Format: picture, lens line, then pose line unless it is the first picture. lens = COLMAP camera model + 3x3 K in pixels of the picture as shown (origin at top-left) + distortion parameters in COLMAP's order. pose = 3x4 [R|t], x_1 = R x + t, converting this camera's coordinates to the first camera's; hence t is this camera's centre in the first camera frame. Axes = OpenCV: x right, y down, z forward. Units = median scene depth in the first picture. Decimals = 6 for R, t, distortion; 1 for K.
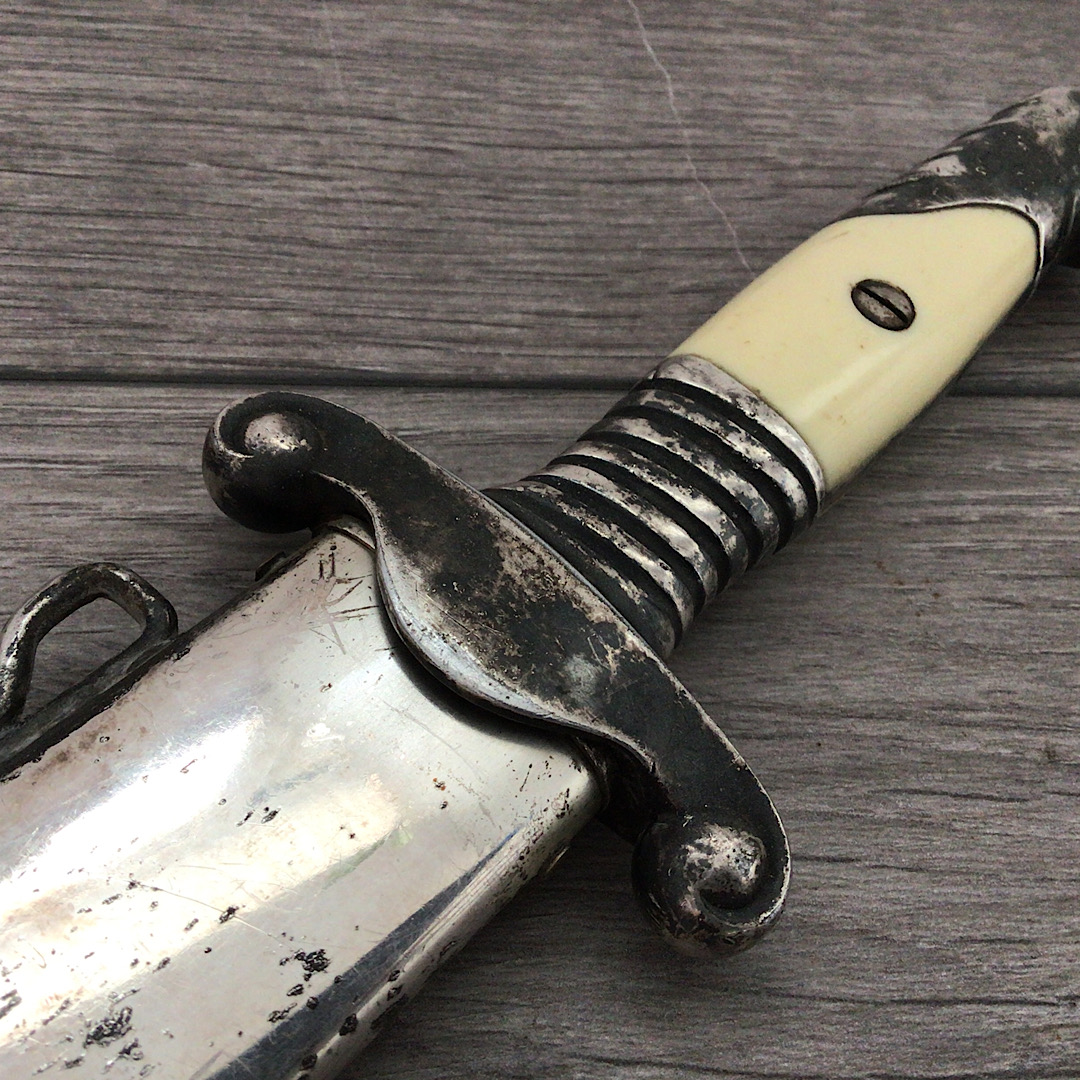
lens RADIAL K [[1334.6, 0, 540.0], [0, 1334.6, 540.0], [0, 0, 1]] dist [0.132455, -0.365746]
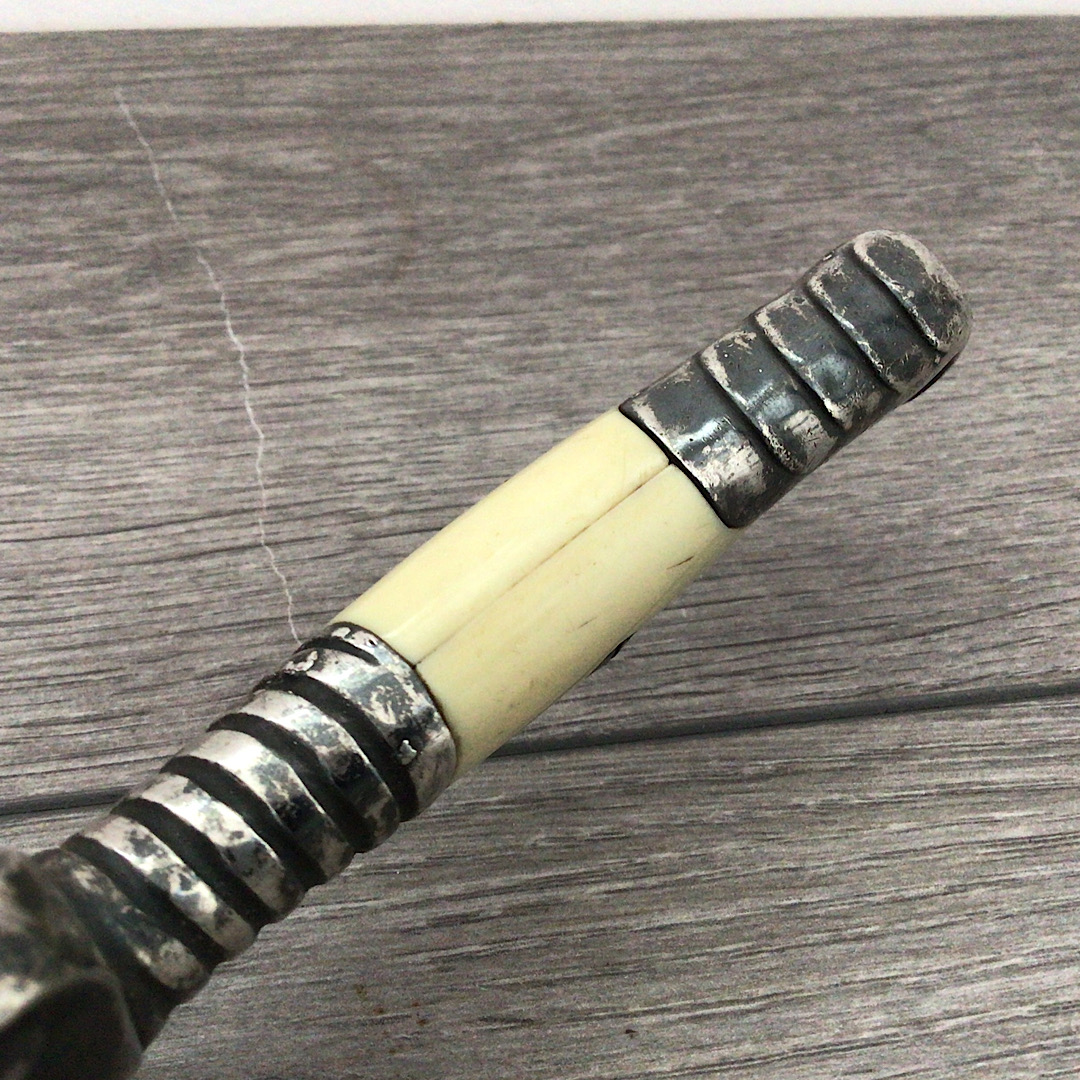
lens RADIAL K [[1334.6, 0, 540.0], [0, 1334.6, 540.0], [0, 0, 1]] dist [0.132455, -0.365746]
pose [[0.988294, -0.117841, -0.096897, 0.437355], [0.099269, 0.978990, -0.178113, -0.089087], [0.115850, 0.166409, 0.979228, 0.099443]]
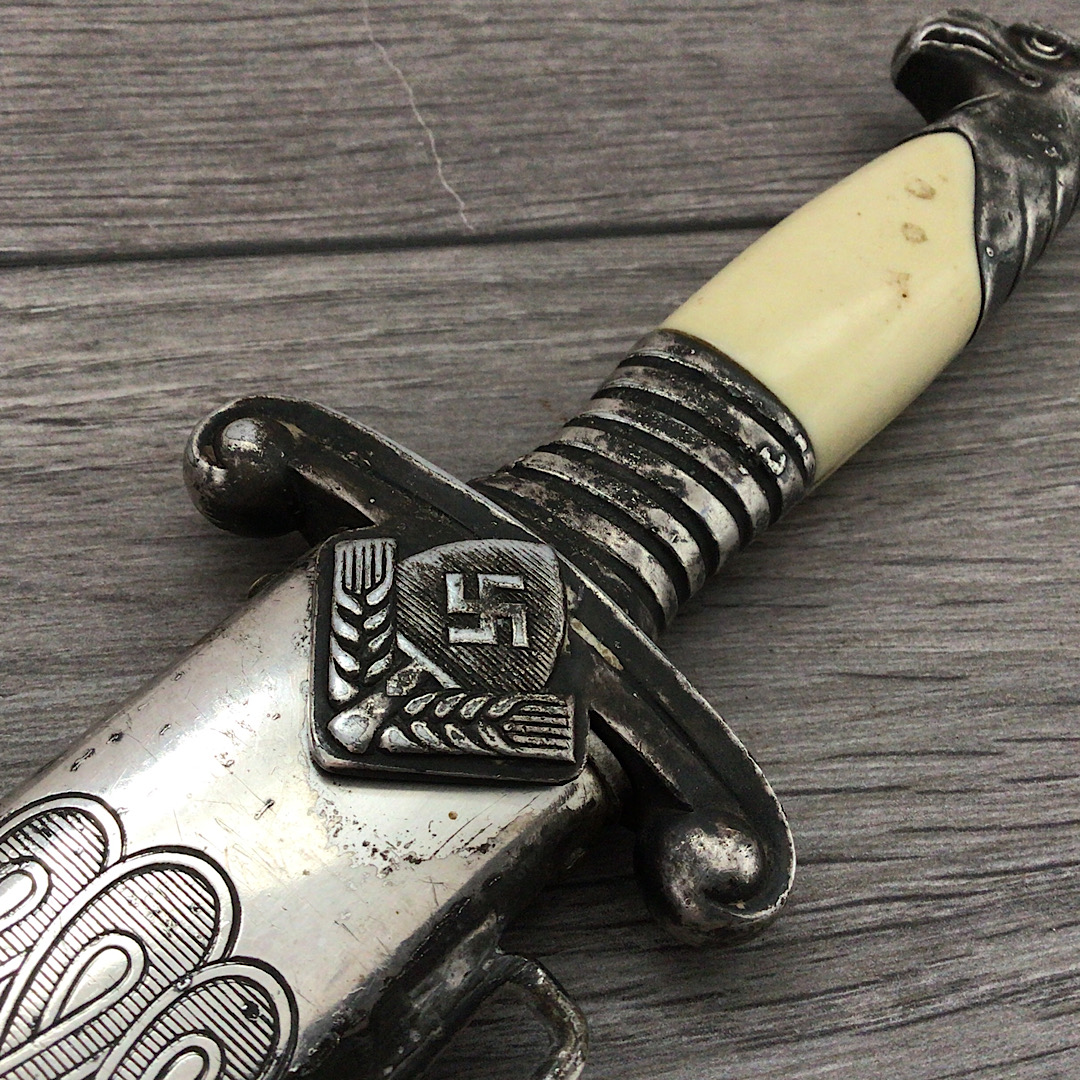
lens RADIAL K [[1334.6, 0, 540.0], [0, 1334.6, 540.0], [0, 0, 1]] dist [0.132455, -0.365746]
pose [[0.995013, -0.096208, 0.026326, 0.191559], [0.095168, 0.994726, 0.038244, 0.072530], [-0.029867, -0.035548, 0.998922, 0.003717]]
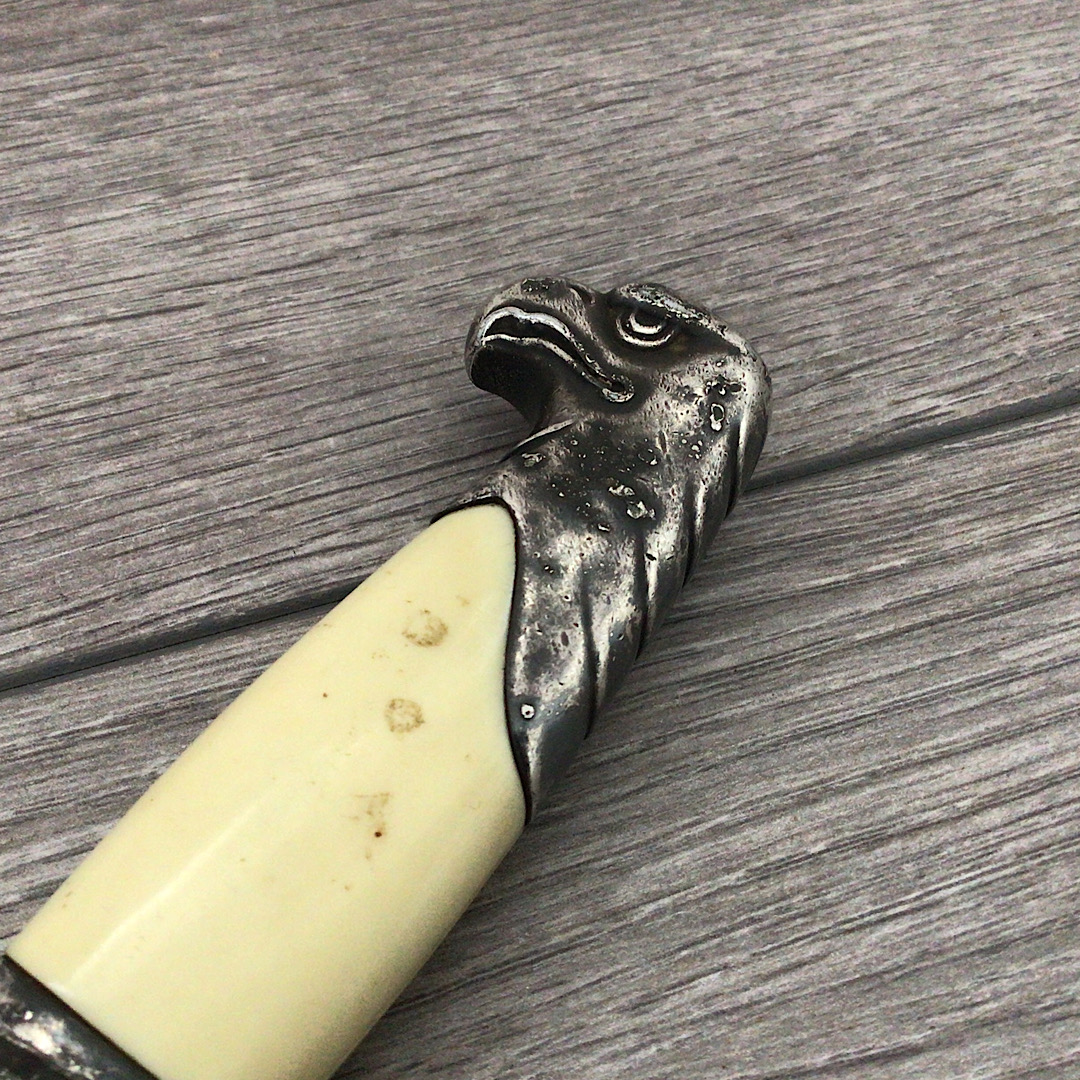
lens RADIAL K [[1334.6, 0, 540.0], [0, 1334.6, 540.0], [0, 0, 1]] dist [0.132455, -0.365746]
pose [[0.974912, -0.222515, 0.005740, 0.548669], [0.221657, 0.972865, 0.066349, -0.172383], [-0.020348, -0.063412, 0.997780, 0.271425]]
